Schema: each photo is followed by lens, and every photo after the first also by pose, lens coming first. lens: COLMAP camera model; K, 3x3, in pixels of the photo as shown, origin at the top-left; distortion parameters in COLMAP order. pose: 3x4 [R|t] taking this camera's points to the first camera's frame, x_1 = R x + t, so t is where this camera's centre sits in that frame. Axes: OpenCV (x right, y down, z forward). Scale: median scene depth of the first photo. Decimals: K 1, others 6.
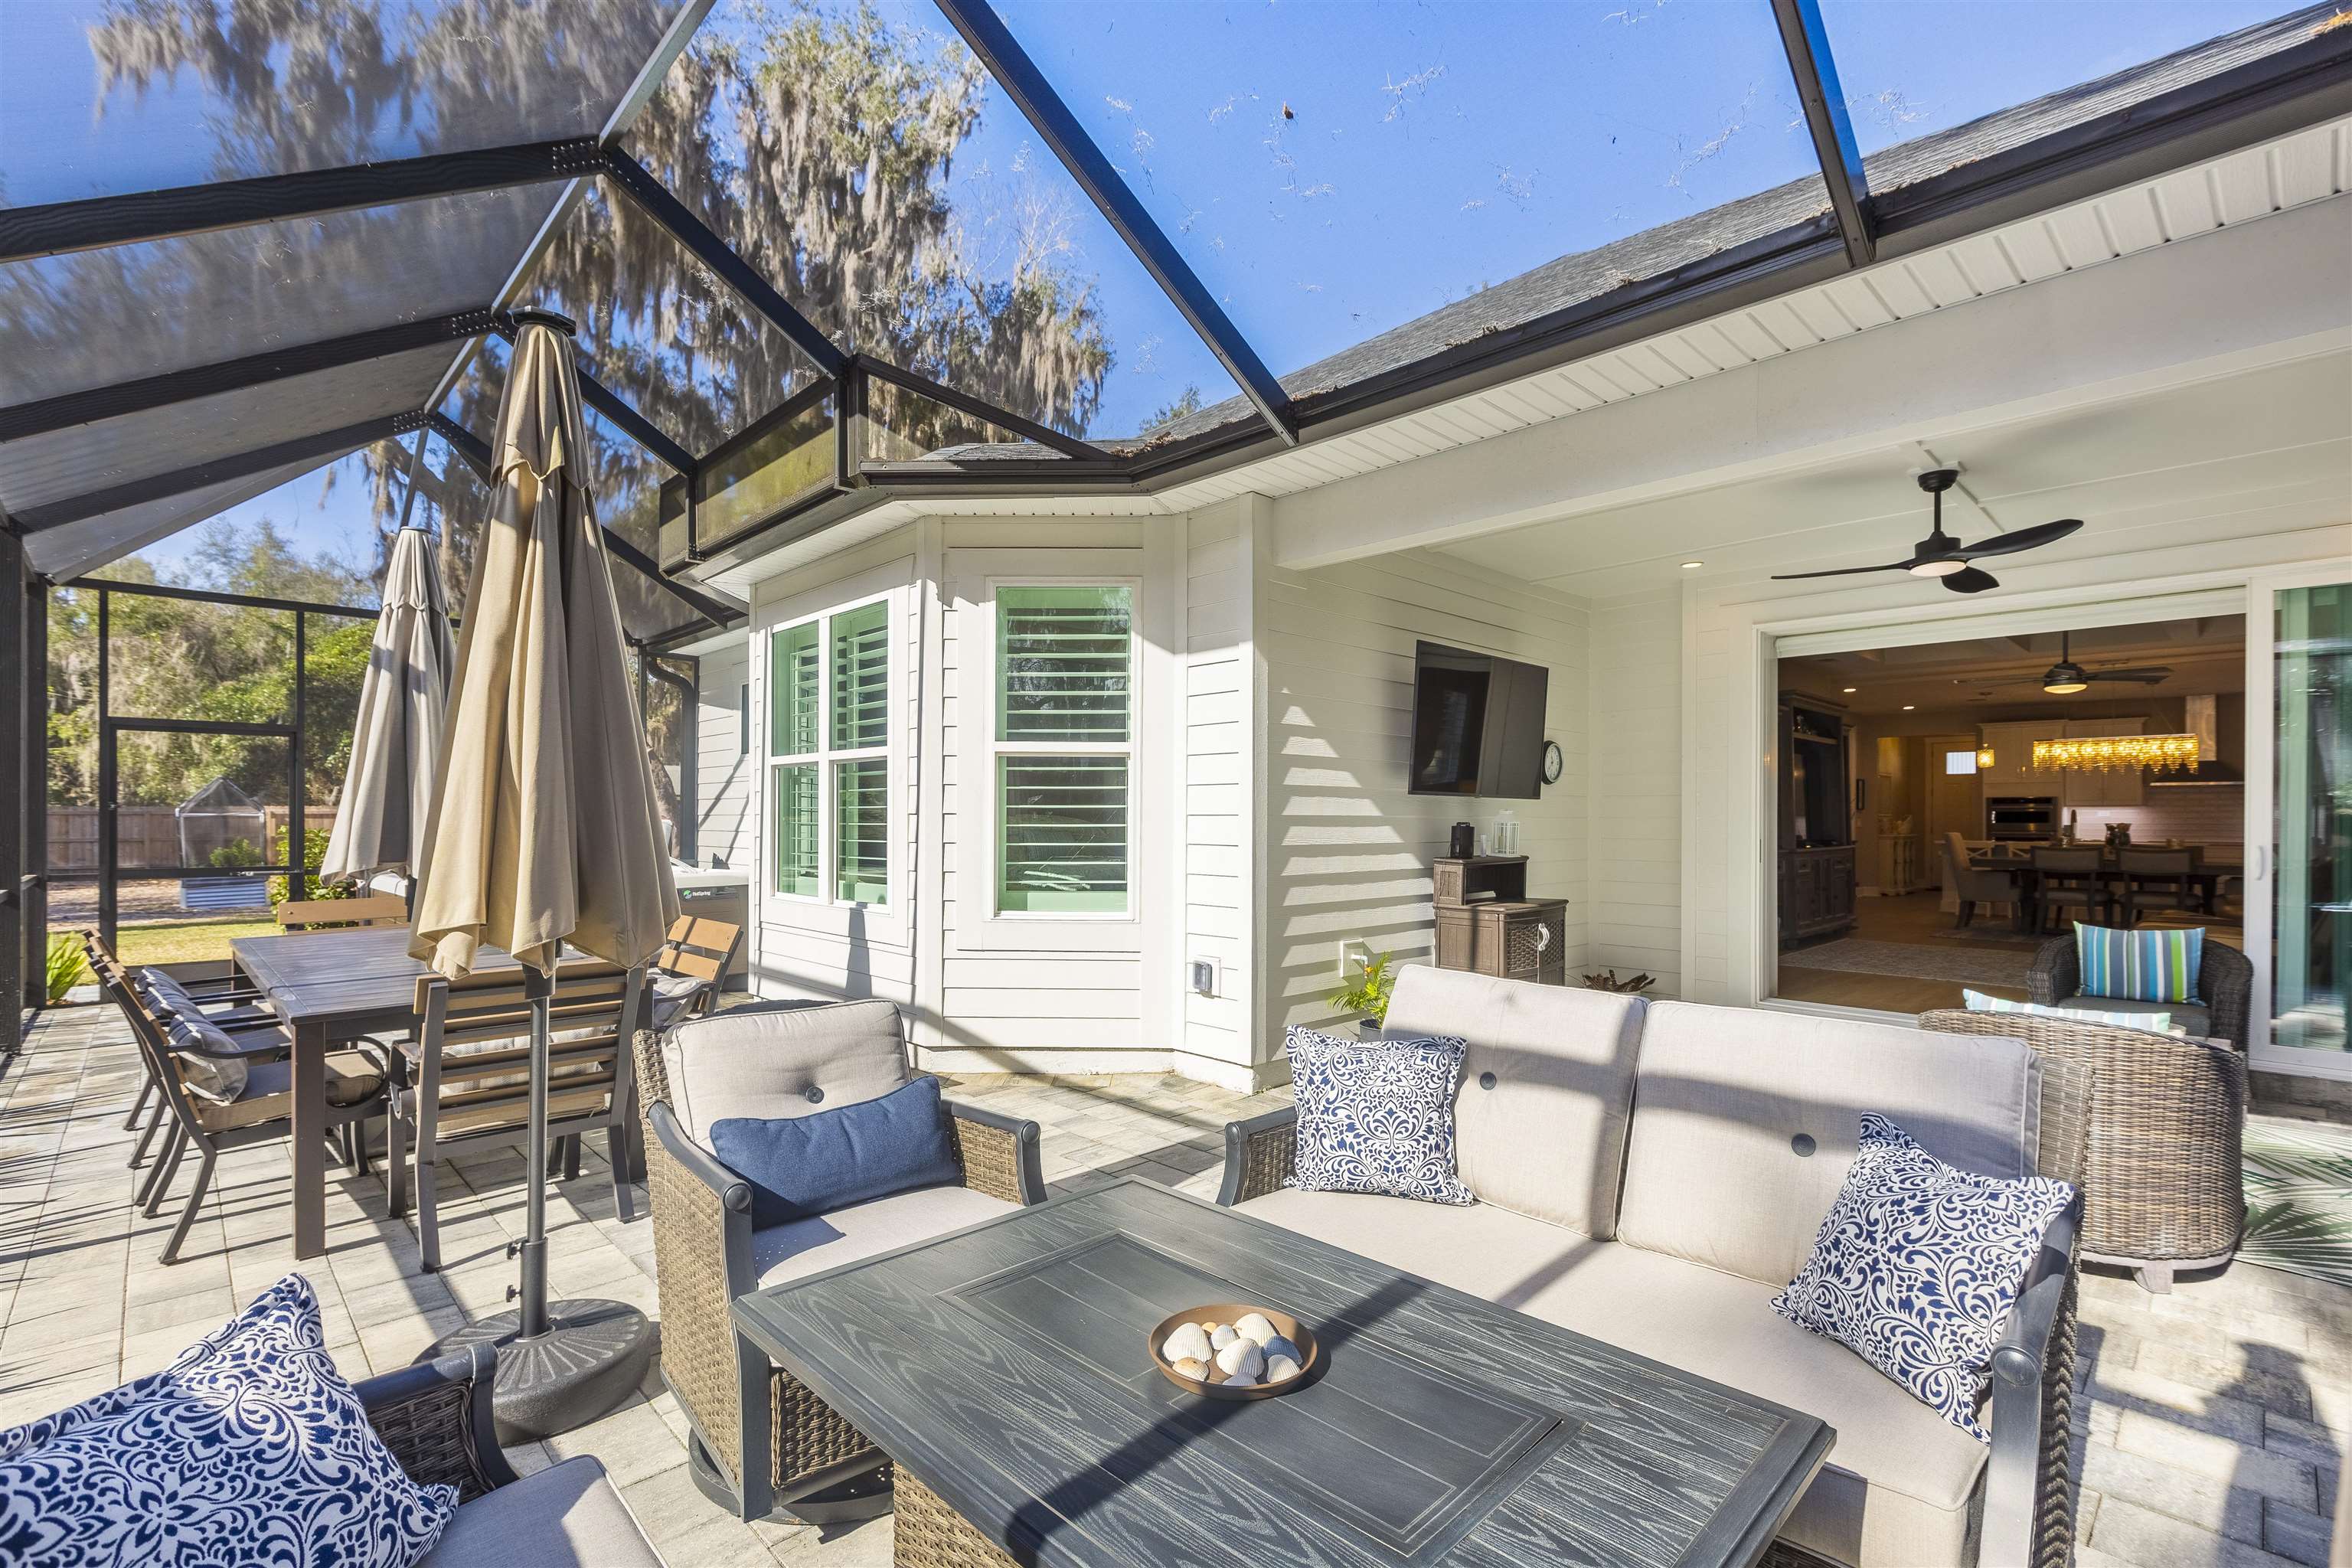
lens RADIAL K [[1063.9, 0, 1163.7], [0, 1063.9, 818.4], [0, 0, 1]] dist [0.002269, -0.000263]
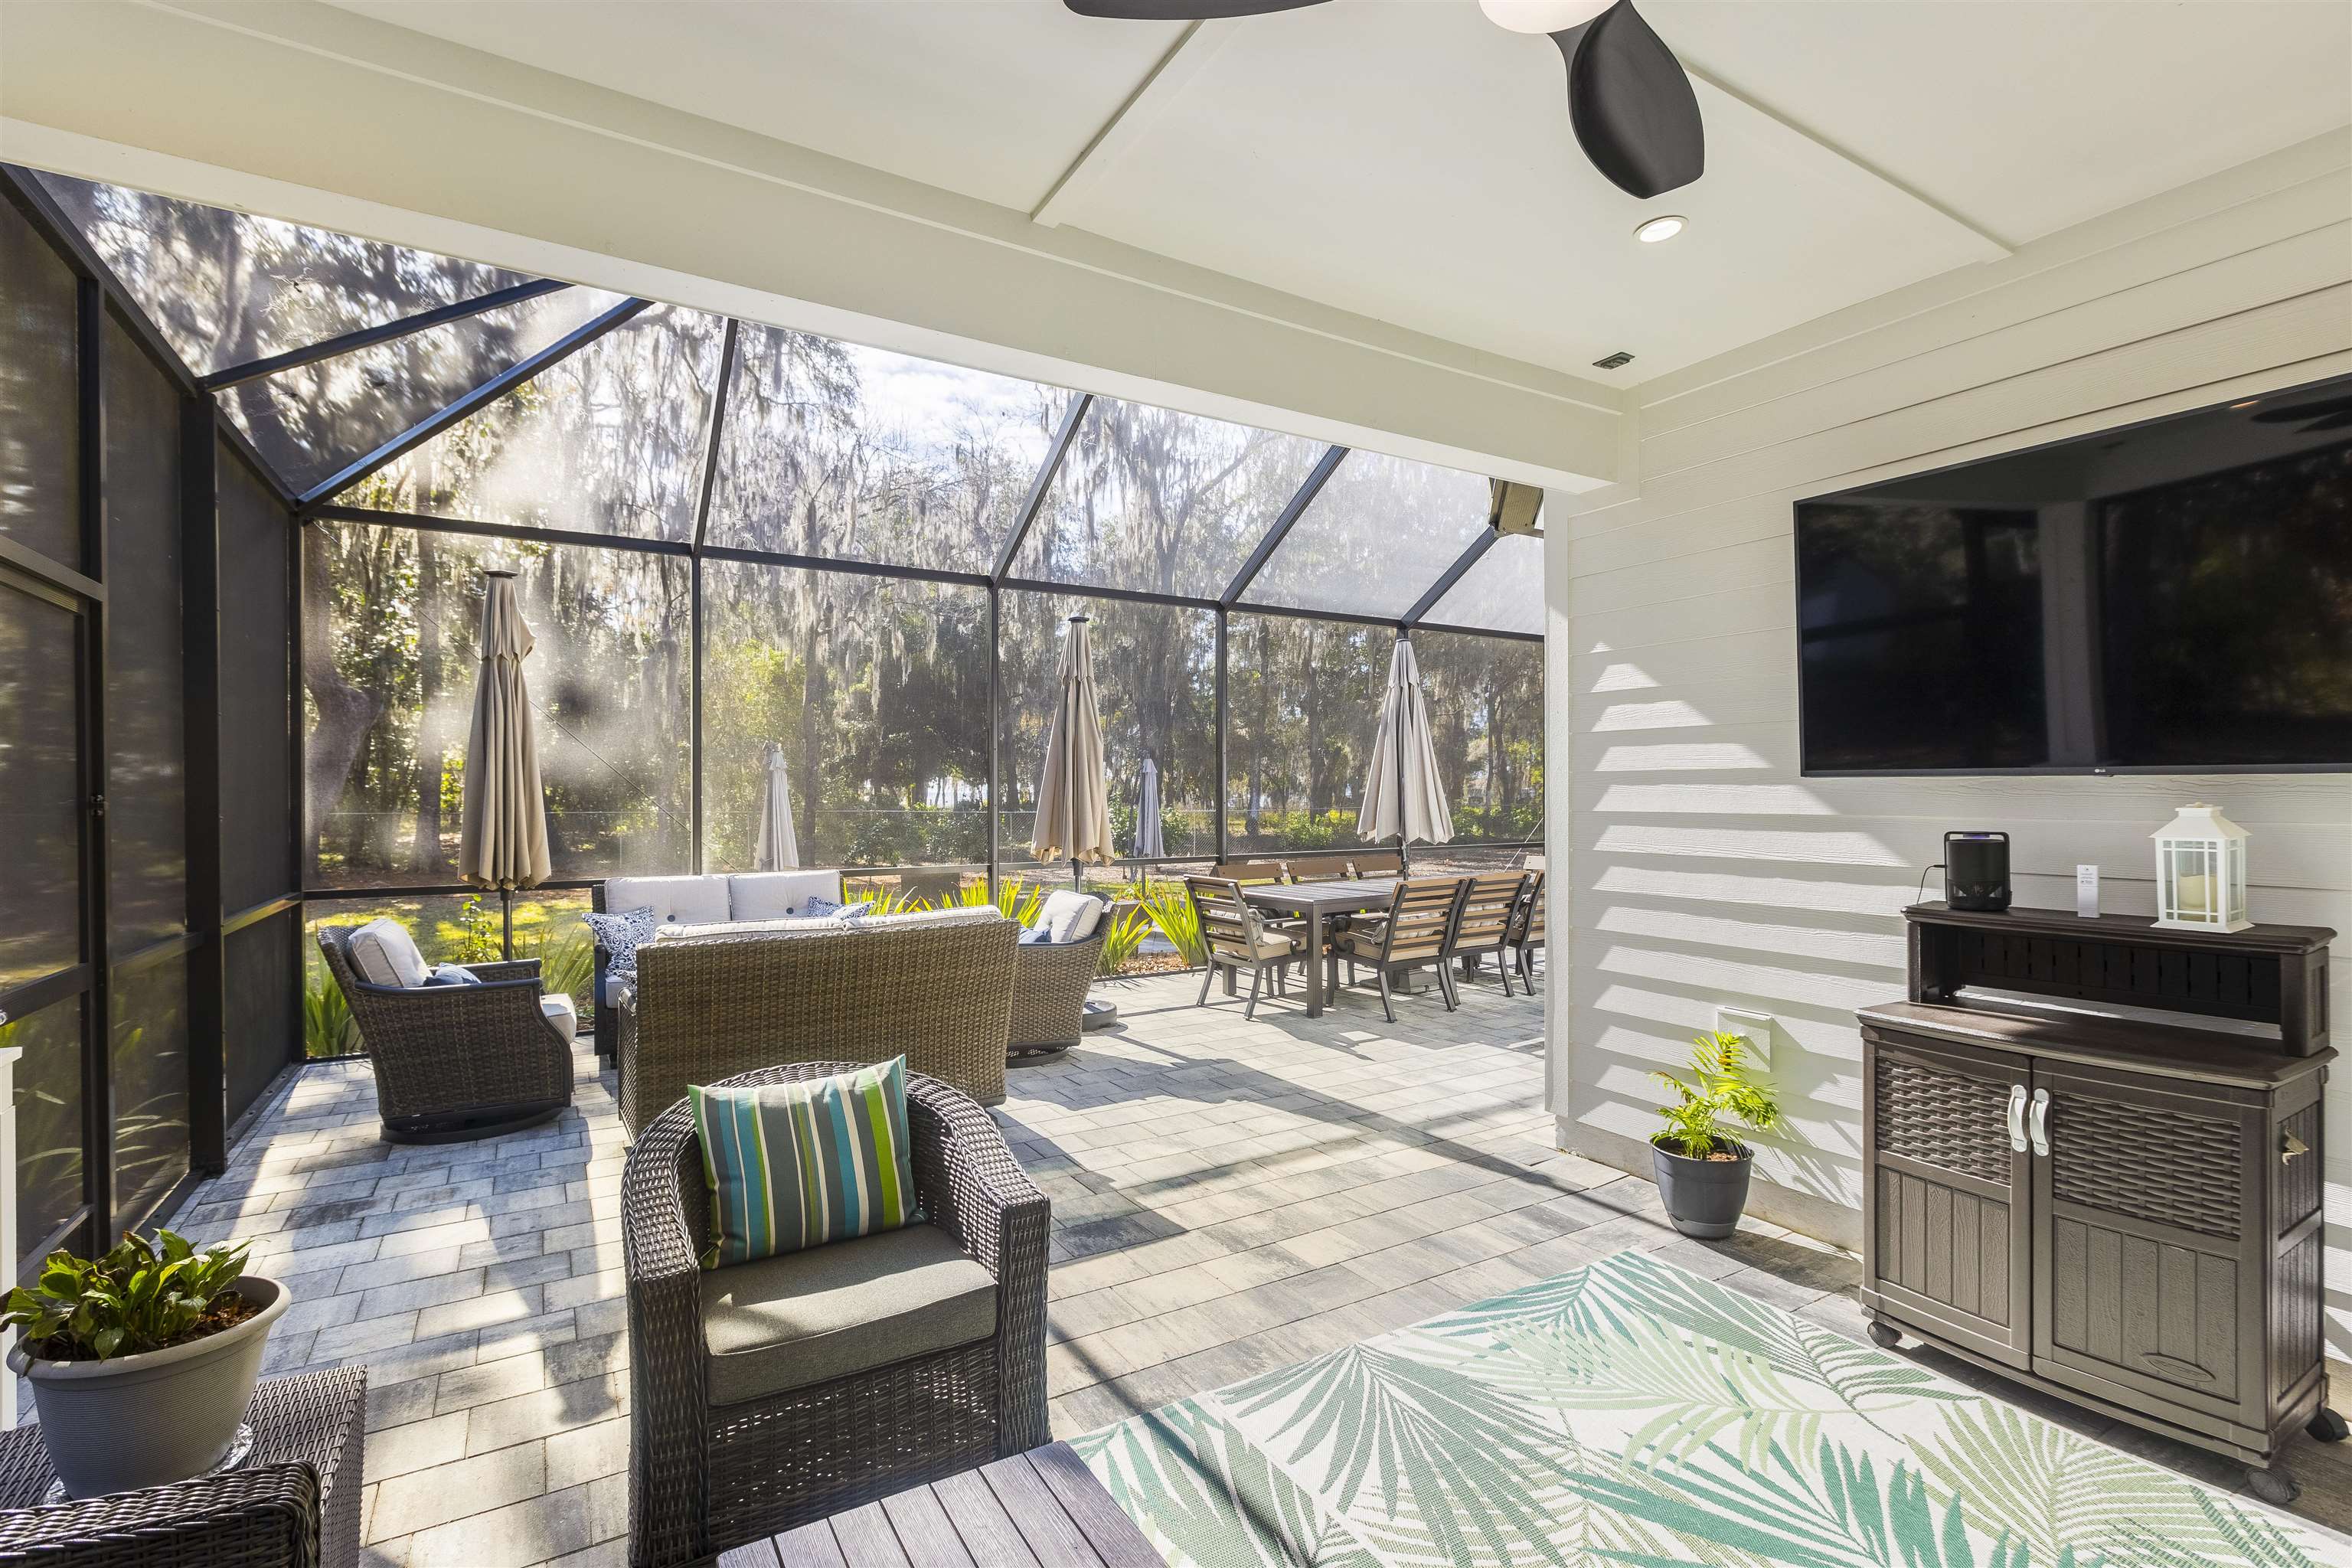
lens RADIAL K [[1056.0, 0, 1168.2], [0, 1056.0, 799.1], [0, 0, 1]] dist [0.001027, 0.000243]
pose [[-0.226092, 0.000372, -0.974106, 0.722077], [-0.002401, 0.999997, 0.000939, -0.008773], [0.974103, 0.002552, -0.226090, 0.678807]]
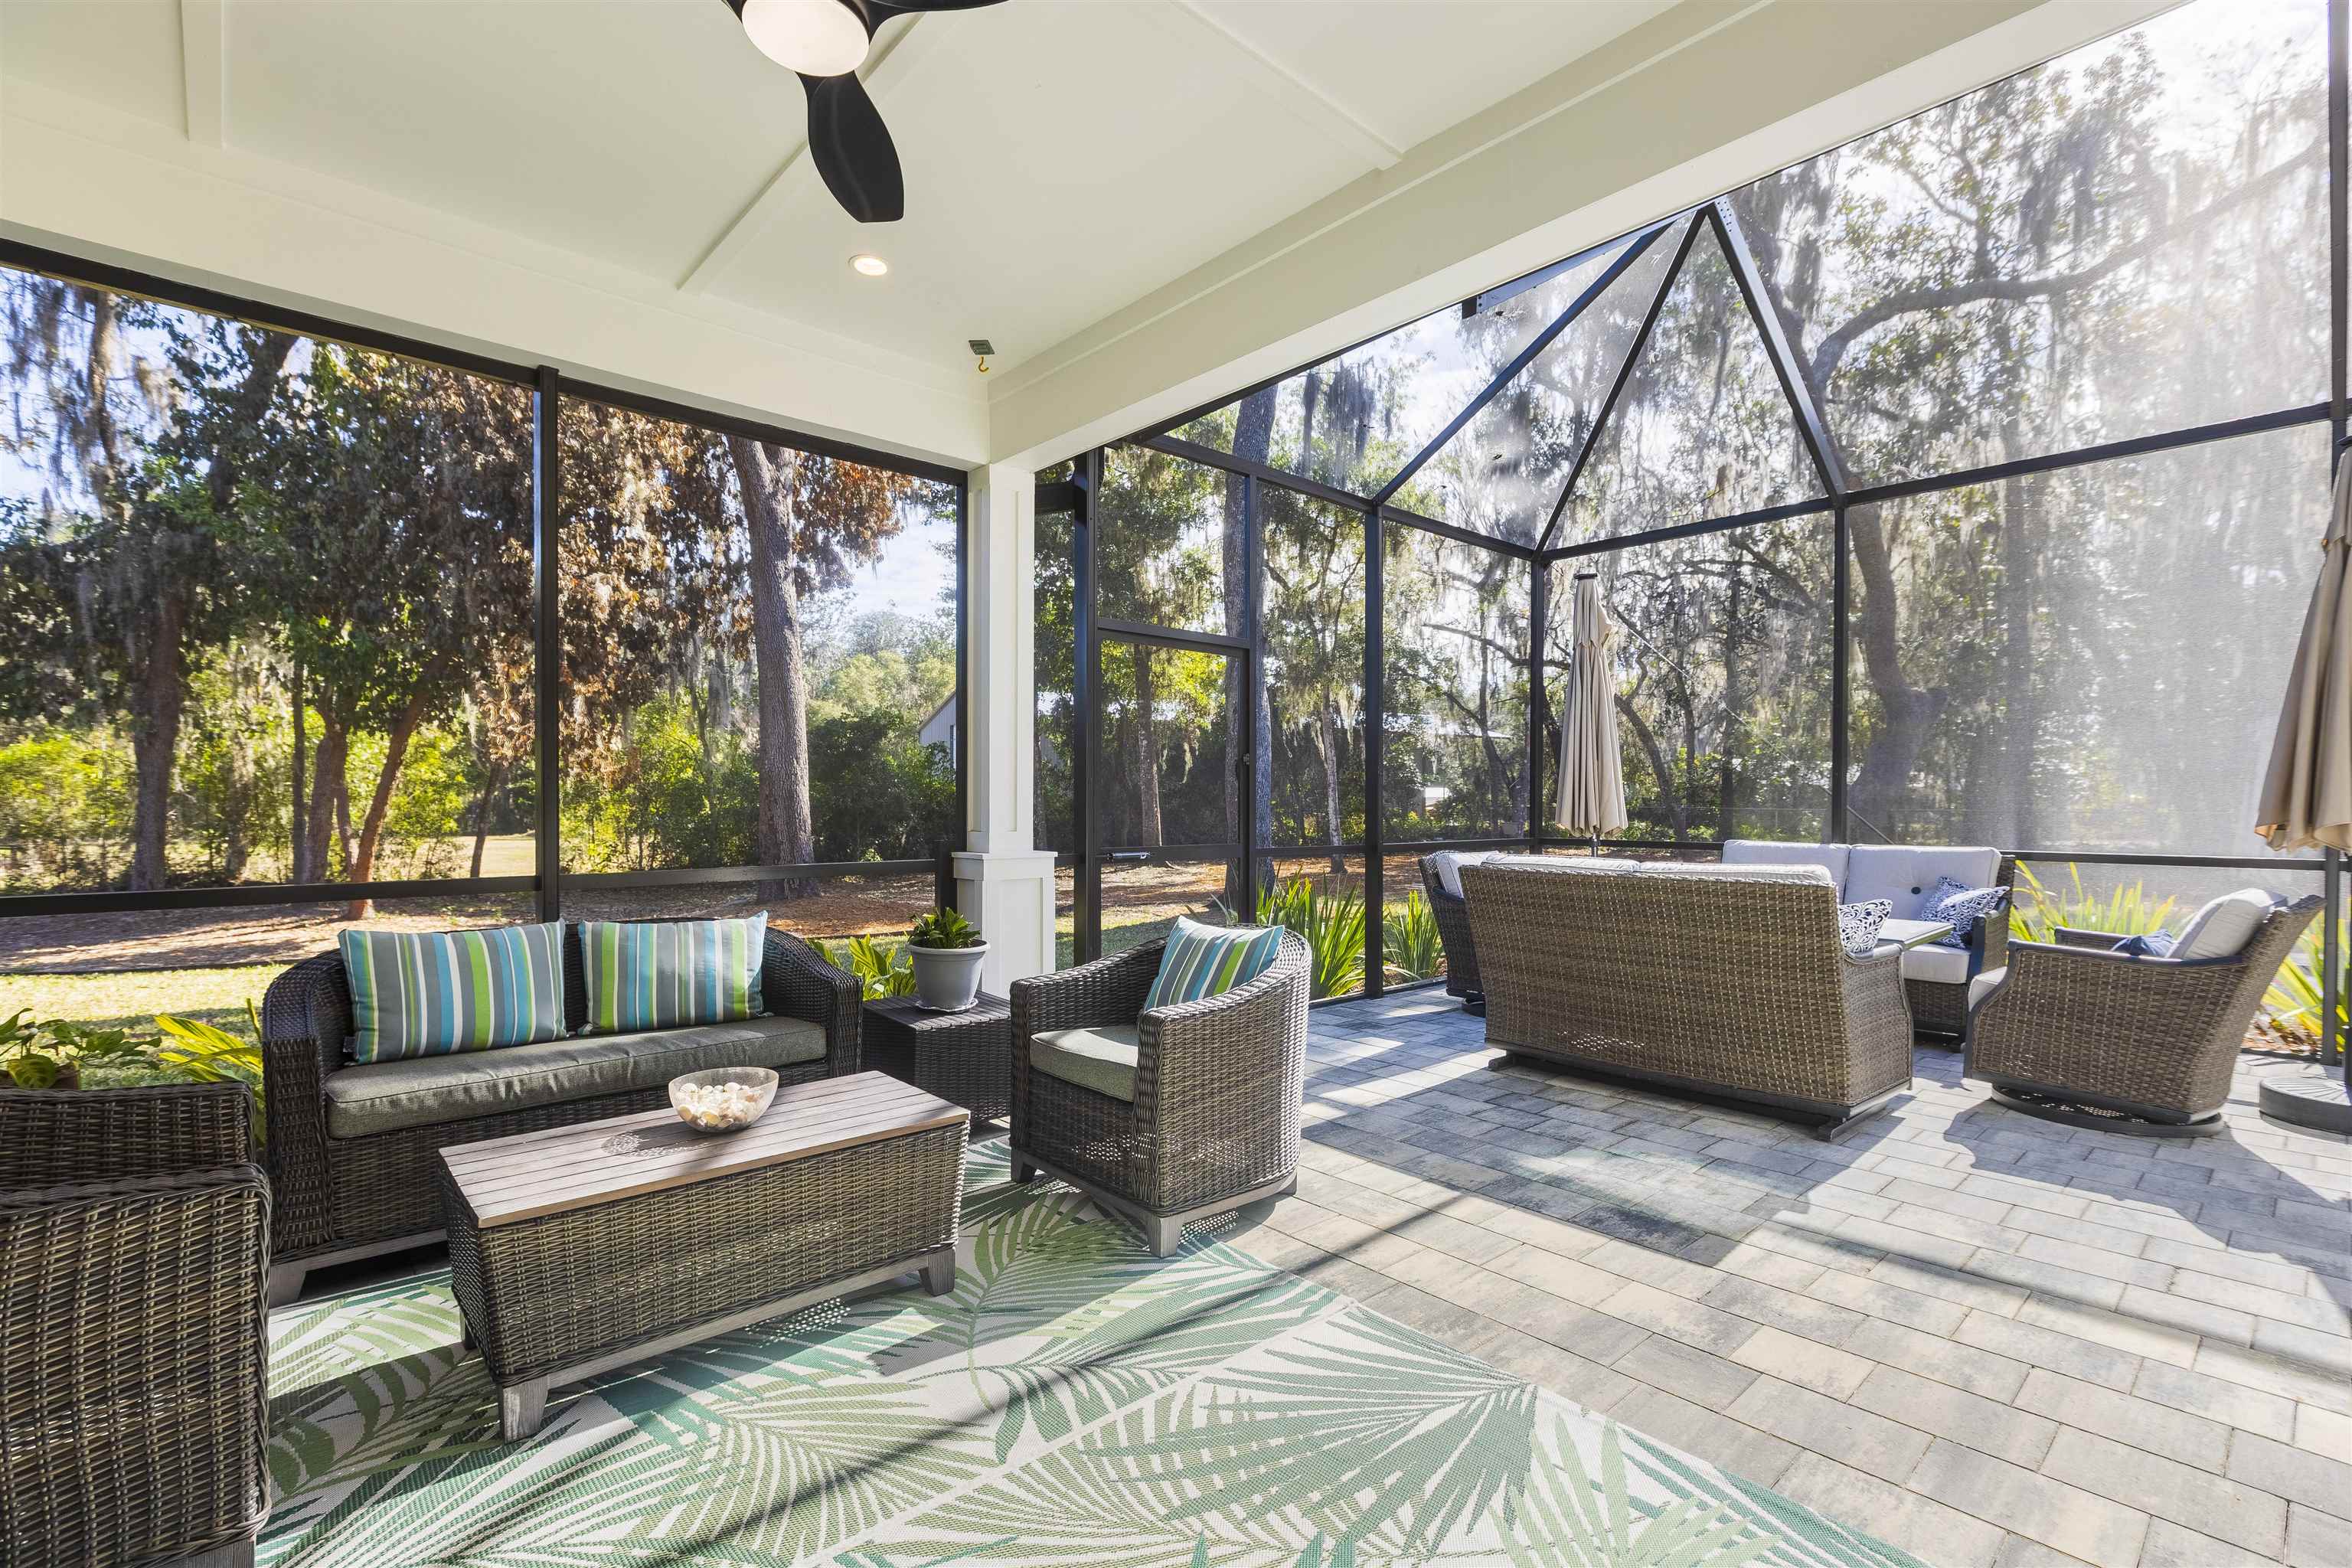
lens RADIAL K [[1053.8, 0, 1186.9], [0, 1053.8, 793.7], [0, 0, 1]] dist [0.000281, 0.000104]
pose [[-0.999789, -0.004578, 0.020034, 0.411711], [-0.004629, 0.999986, -0.002507, 0.025526], [-0.020022, -0.002599, -0.999796, 0.971169]]
